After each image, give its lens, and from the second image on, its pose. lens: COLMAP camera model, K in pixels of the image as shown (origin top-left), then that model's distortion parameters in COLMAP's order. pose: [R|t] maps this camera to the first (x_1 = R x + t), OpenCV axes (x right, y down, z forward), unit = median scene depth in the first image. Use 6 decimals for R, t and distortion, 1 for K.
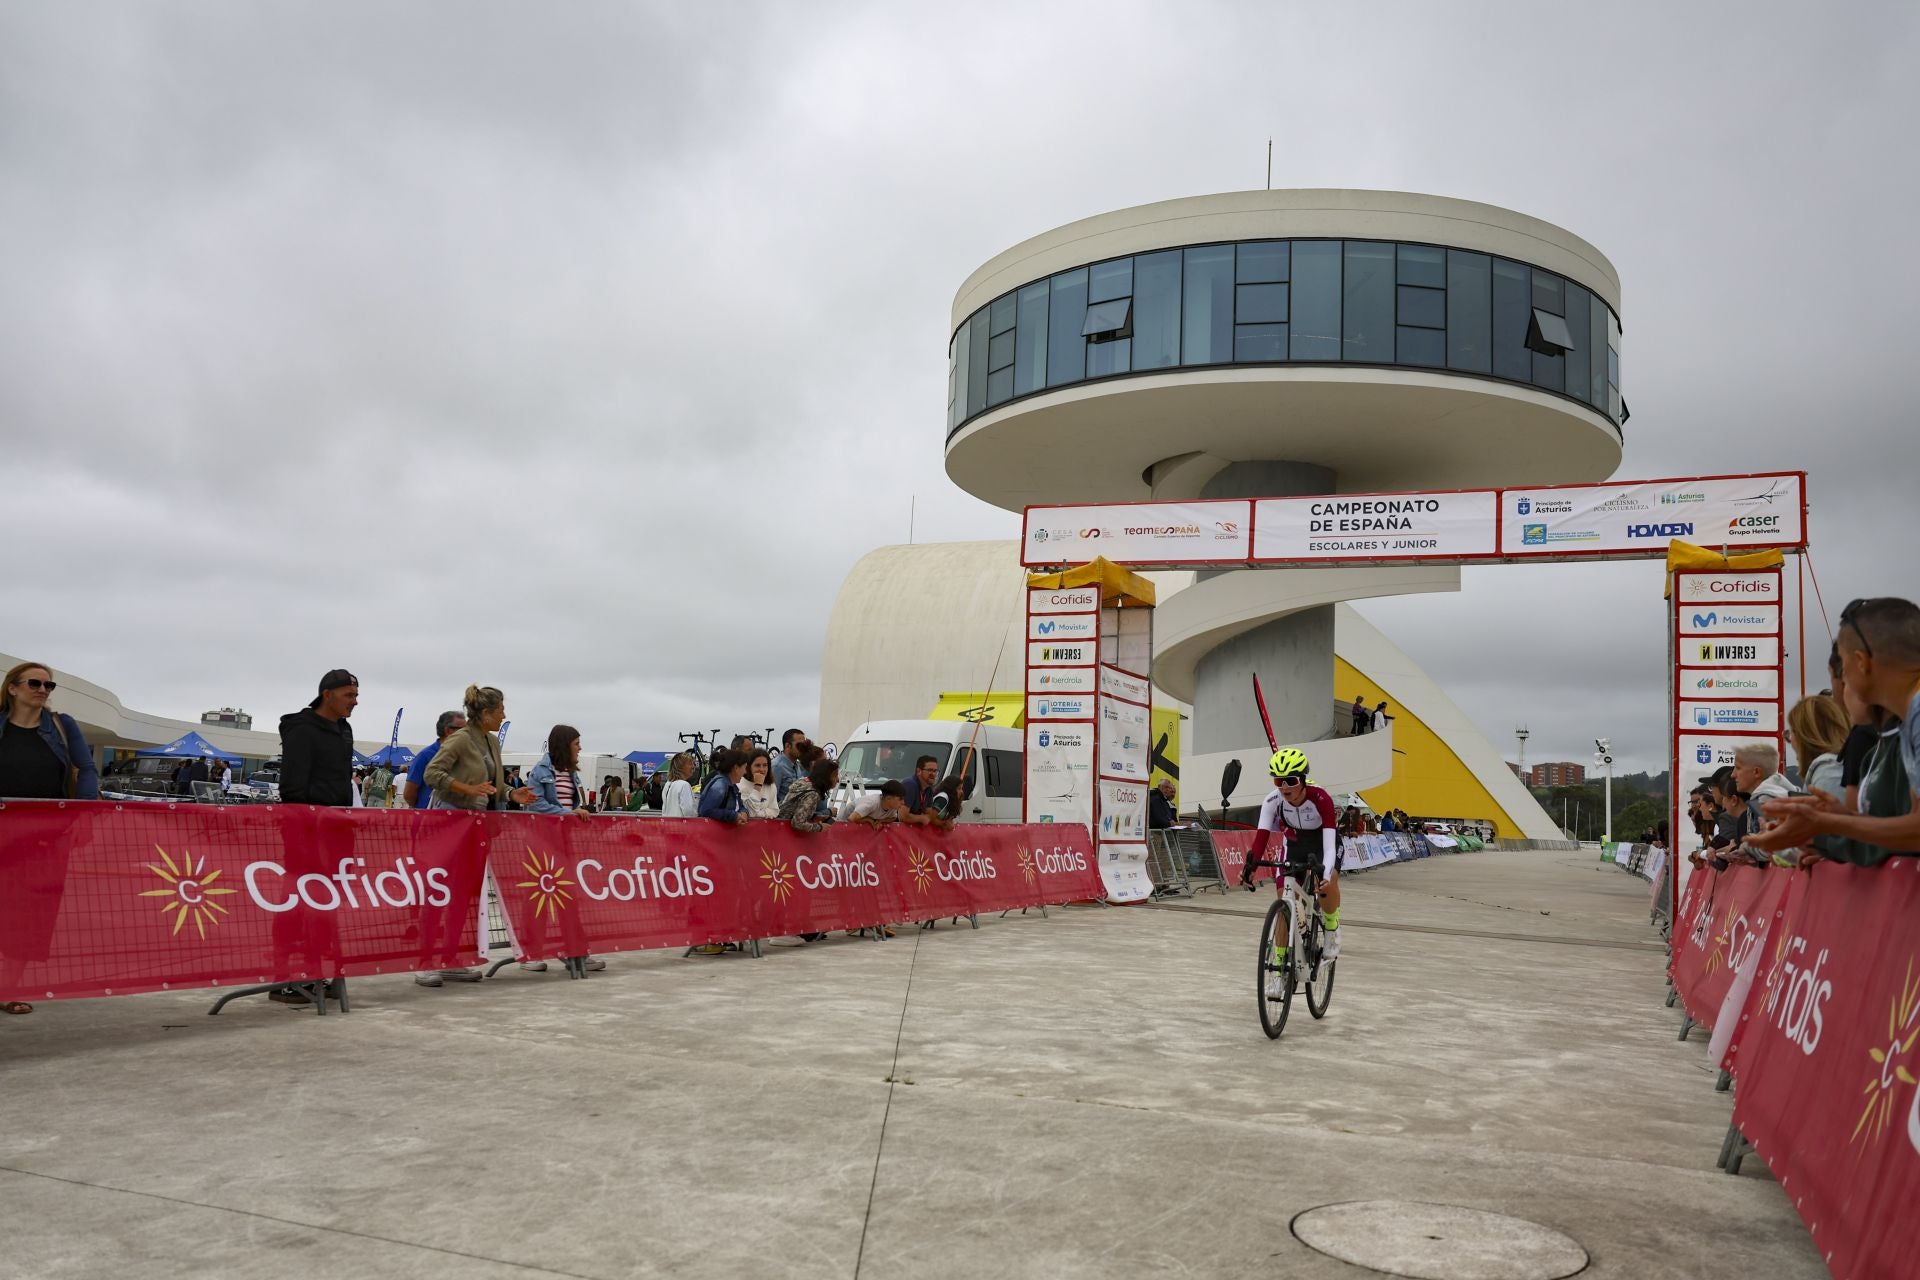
lens RADIAL K [[1447.2, 0, 947.2], [0, 1447.2, 685.2], [0, 0, 1]] dist [-0.007281, -0.009087]
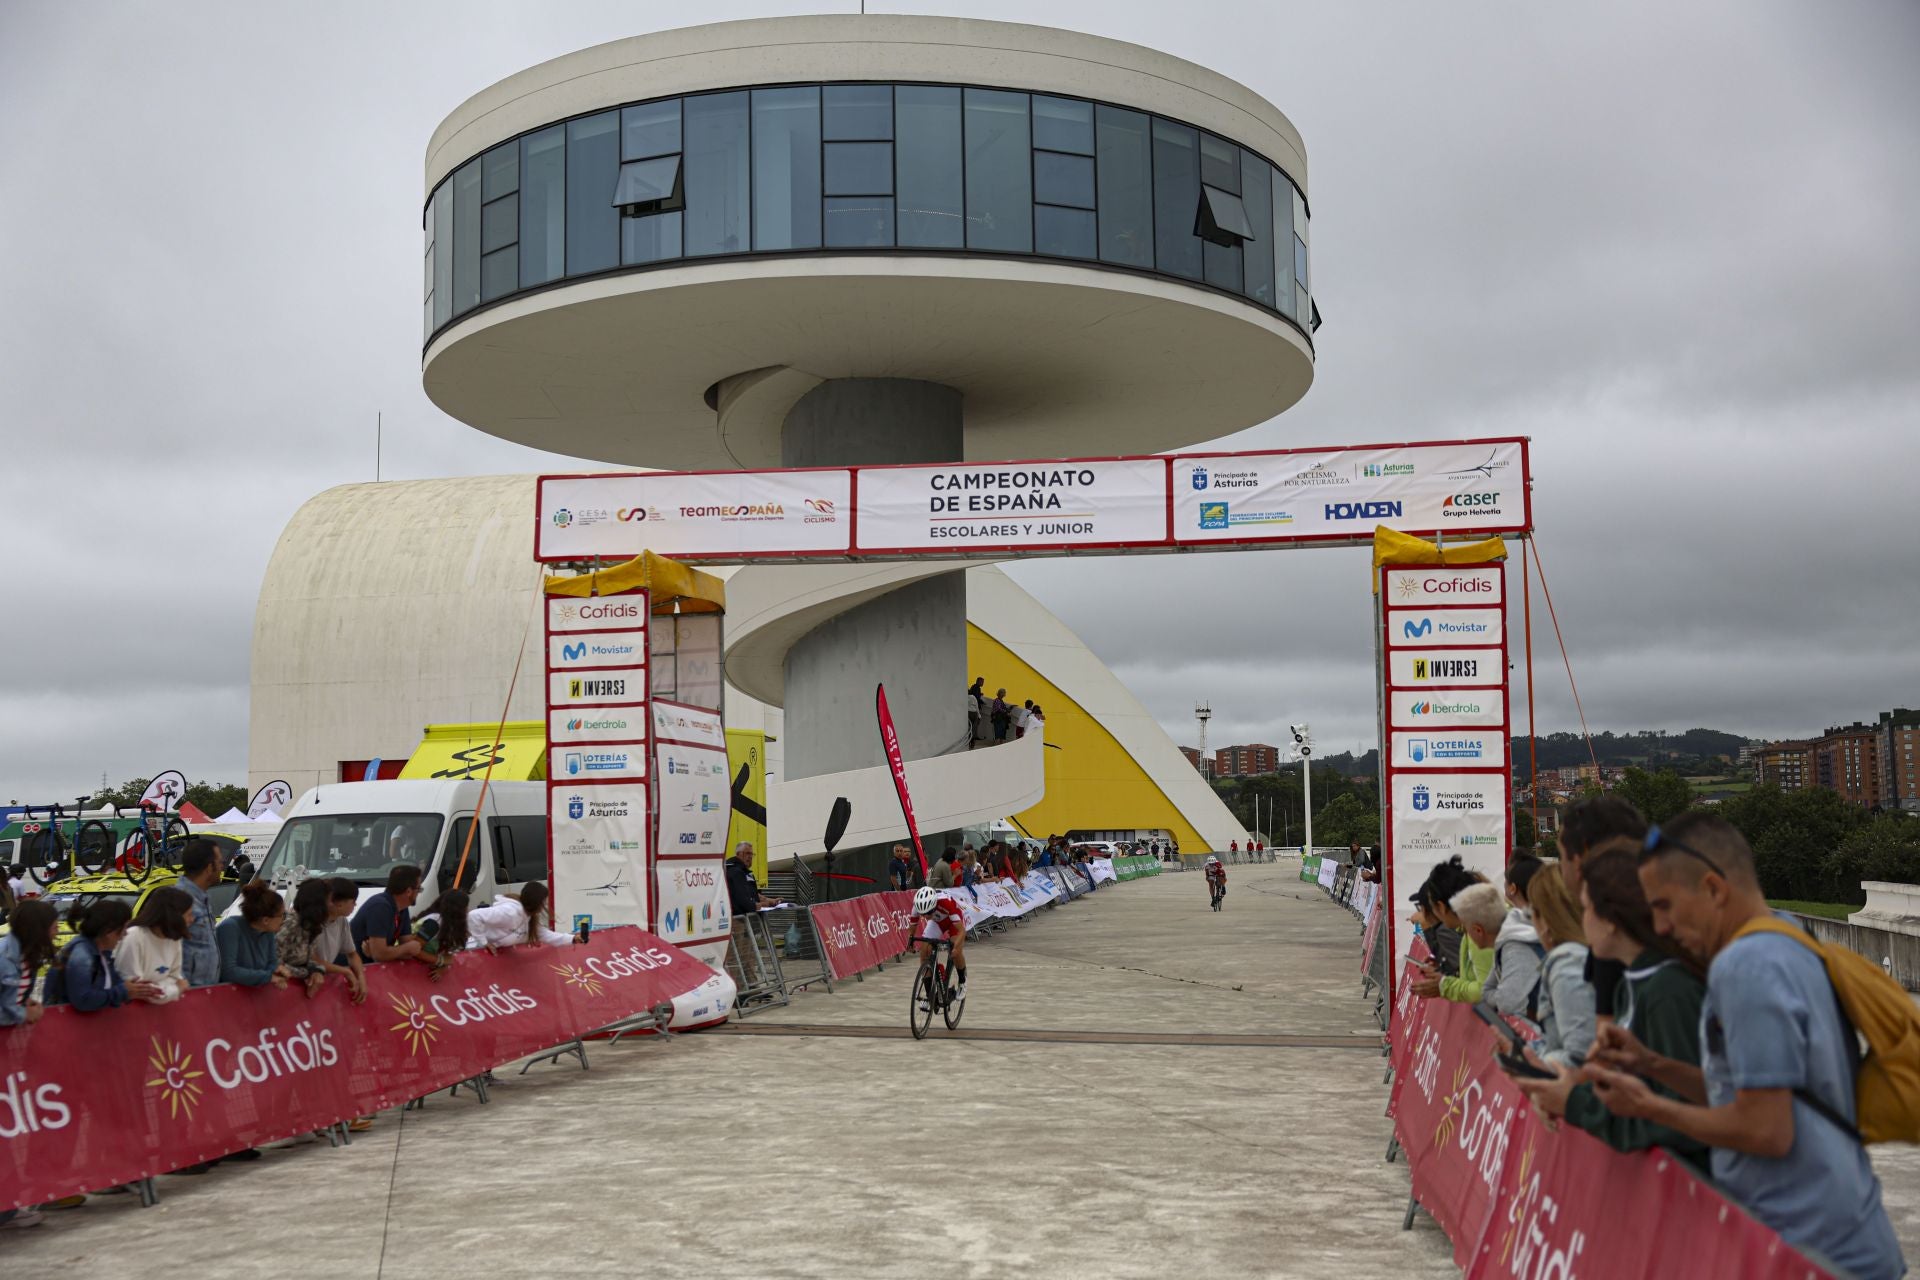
lens RADIAL K [[1951.8, 0, 957.2], [0, 1951.8, 631.0], [0, 0, 1]] dist [-0.016847, 0.000000]
pose [[0.967198, -0.034284, 0.251700, 0.011496], [0.028539, 0.999243, 0.026441, -0.080372], [-0.252416, -0.018390, 0.967444, 0.029695]]
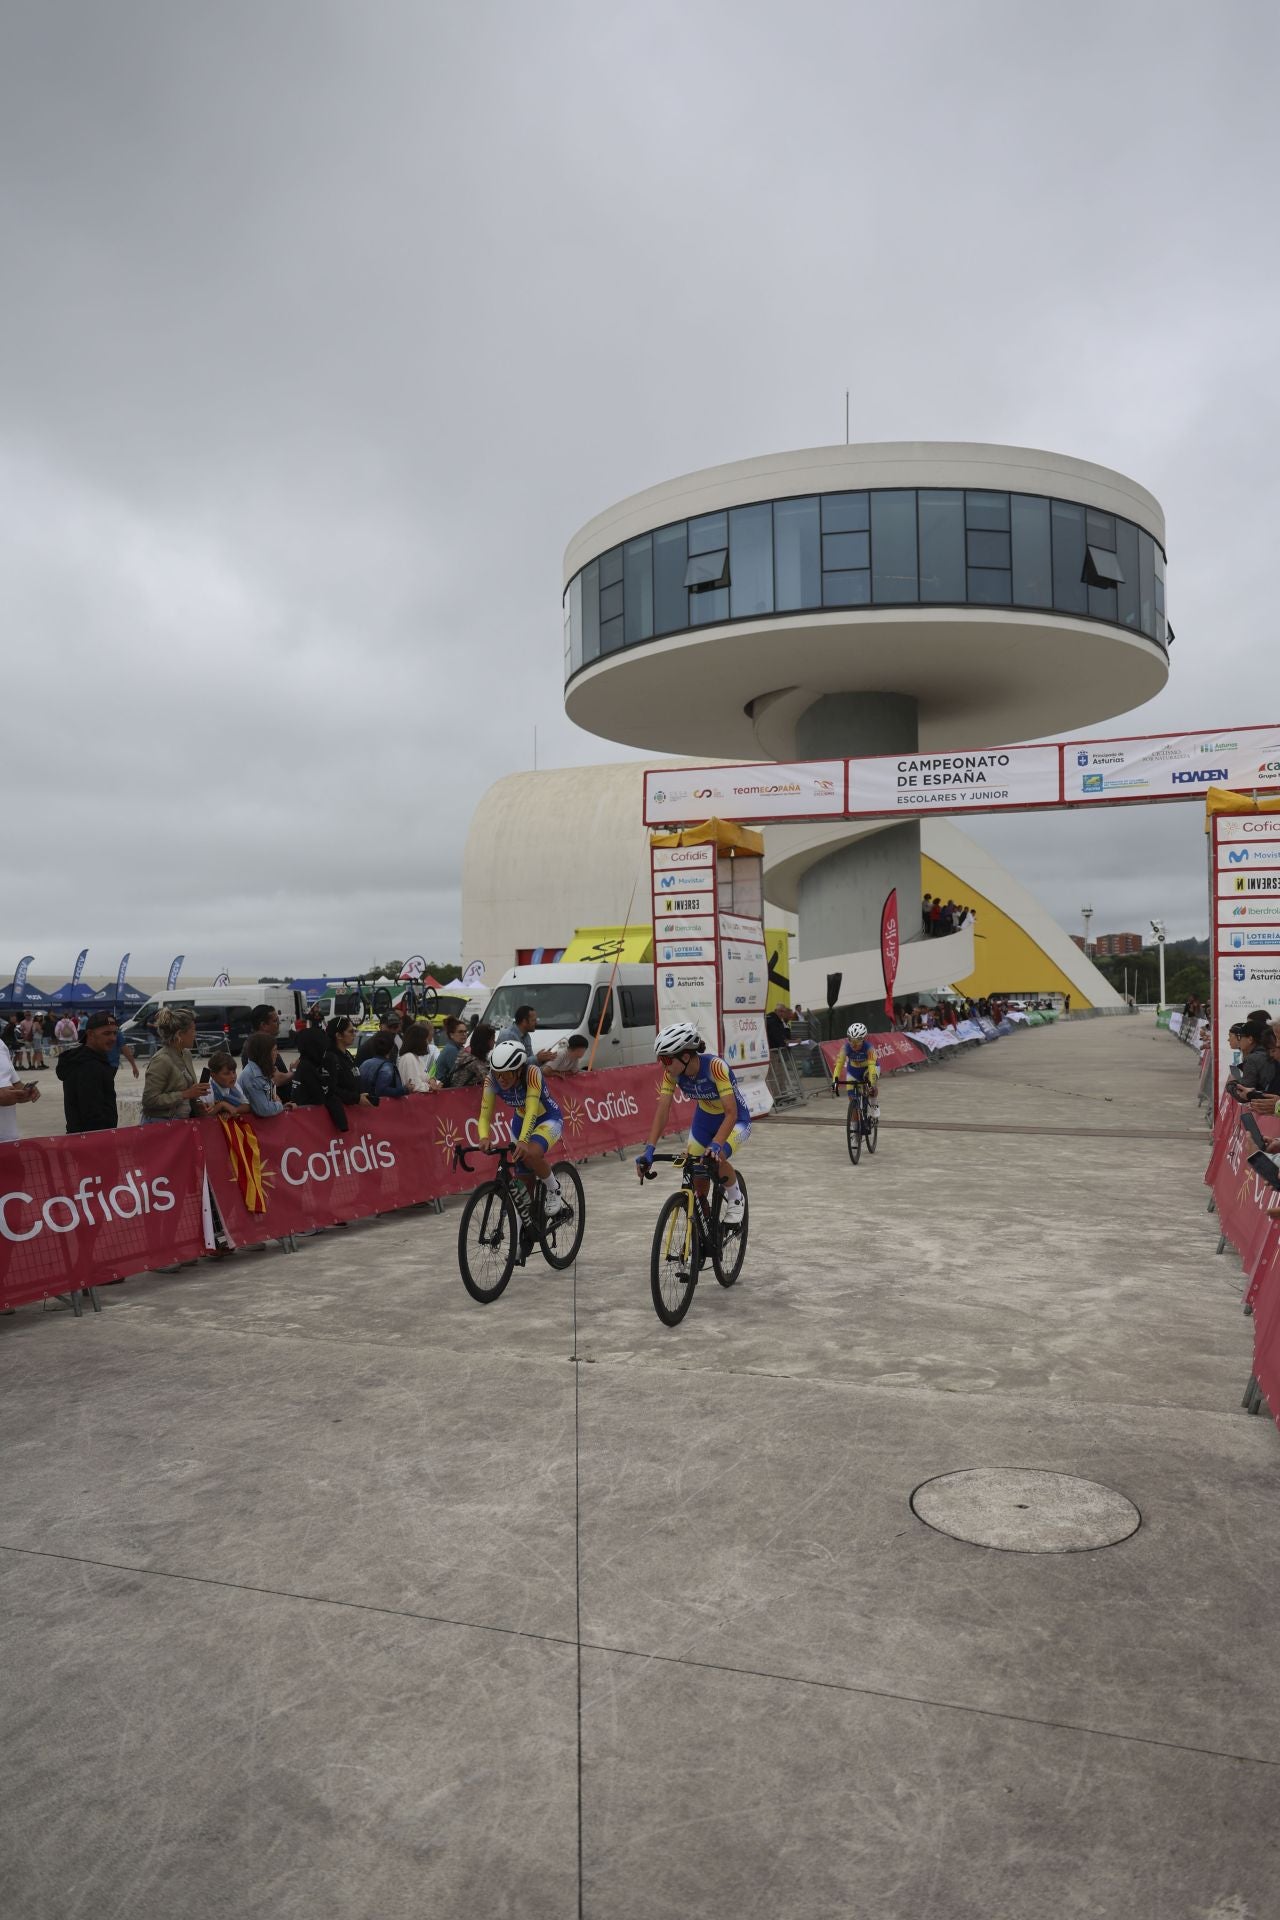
lens RADIAL K [[1339.4, 0, 631.6], [0, 1339.4, 955.6], [0, 0, 1]] dist [-0.011840, -0.011199]
pose [[0.997261, -0.057895, 0.046030, -0.013844], [0.053398, 0.994180, 0.093570, -0.094218], [-0.051179, -0.090856, 0.994548, -0.046546]]
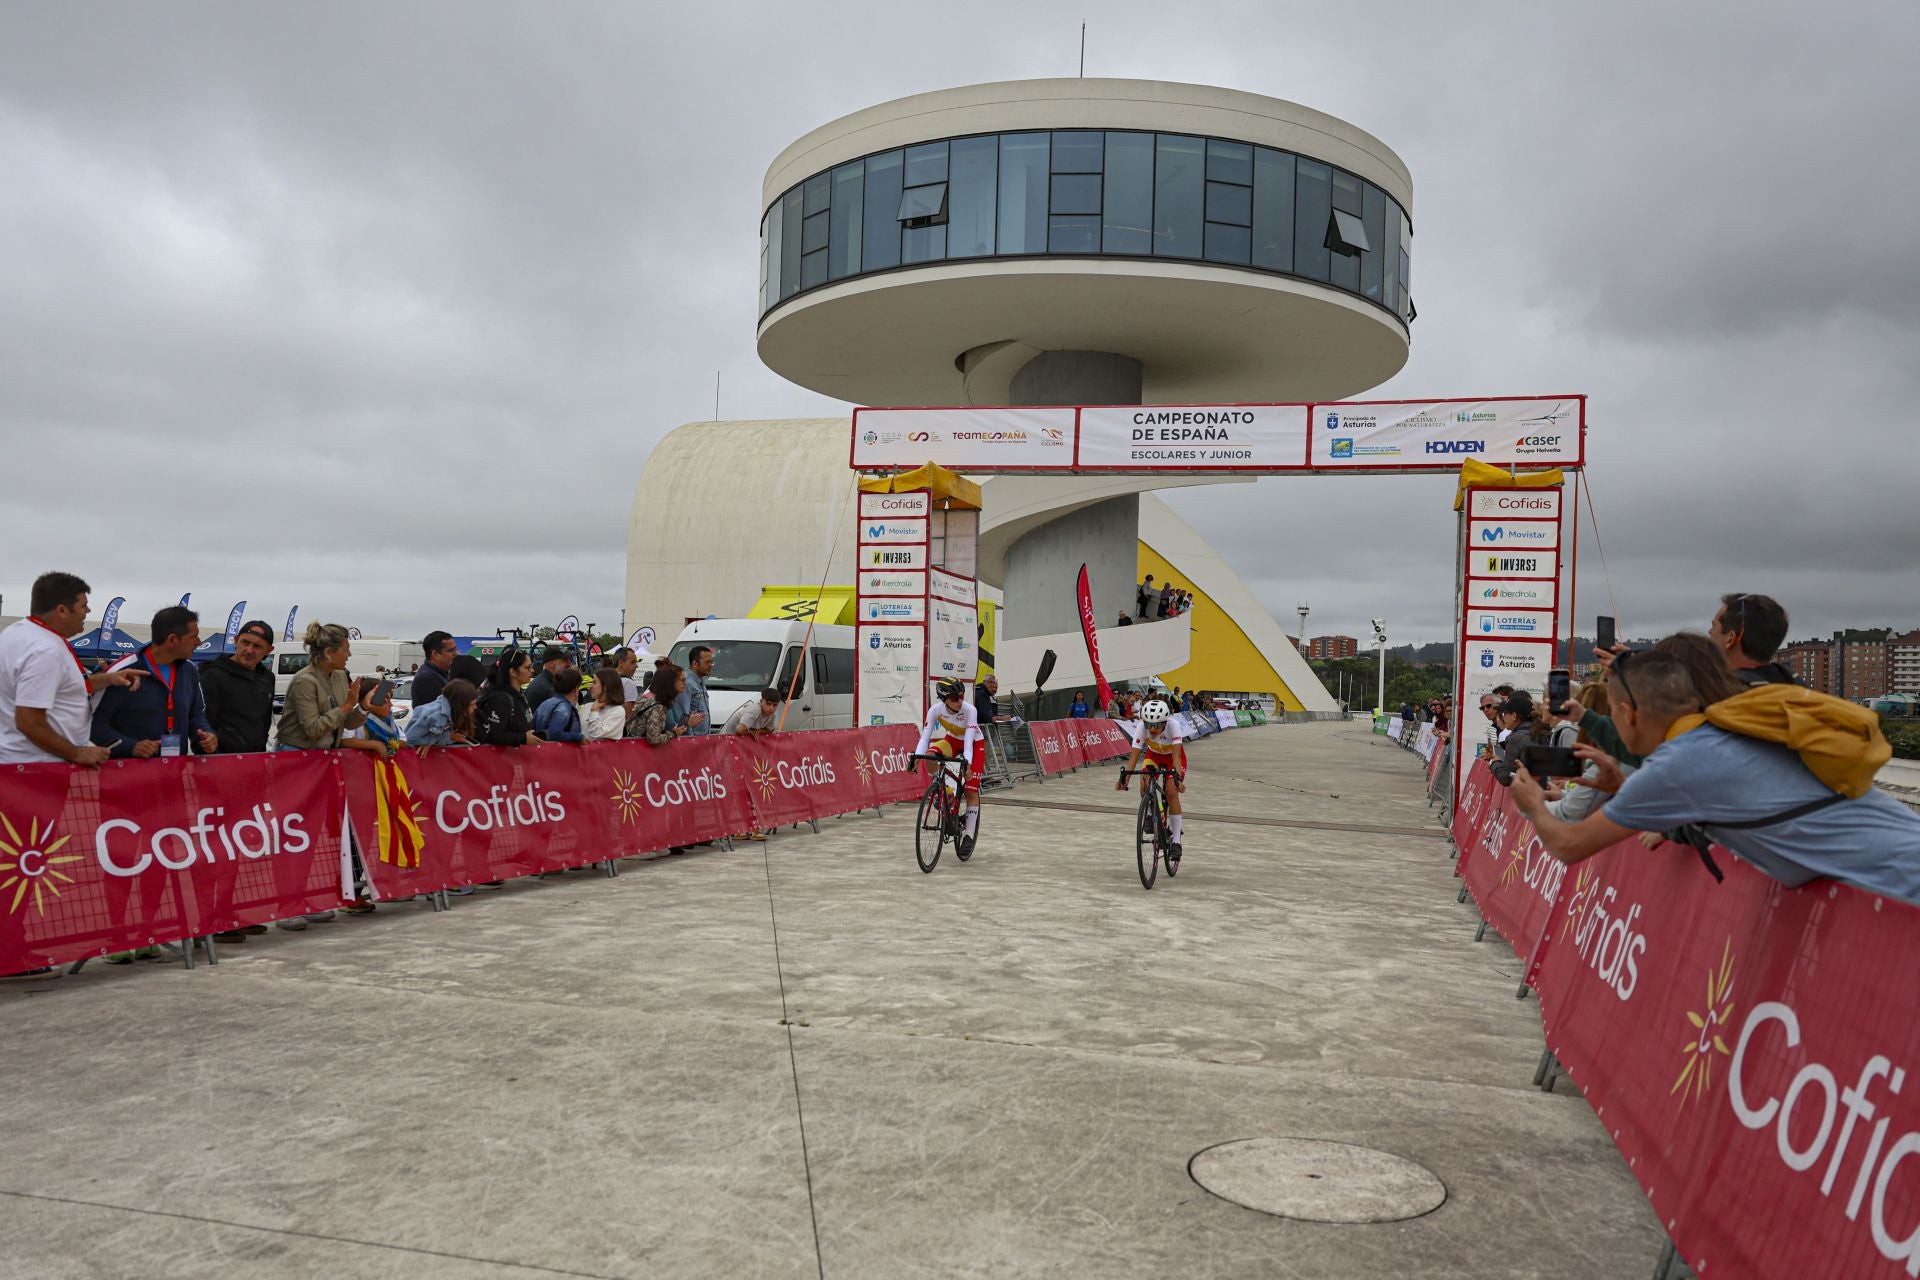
lens RADIAL K [[1447.2, 0, 917.0], [0, 1447.2, 665.6], [0, 0, 1]] dist [-0.007281, -0.009087]
pose [[0.990669, -0.009935, 0.135924, -0.049200], [-0.003153, 0.995401, 0.095739, -0.050120], [-0.136250, -0.095274, 0.986083, -0.014957]]
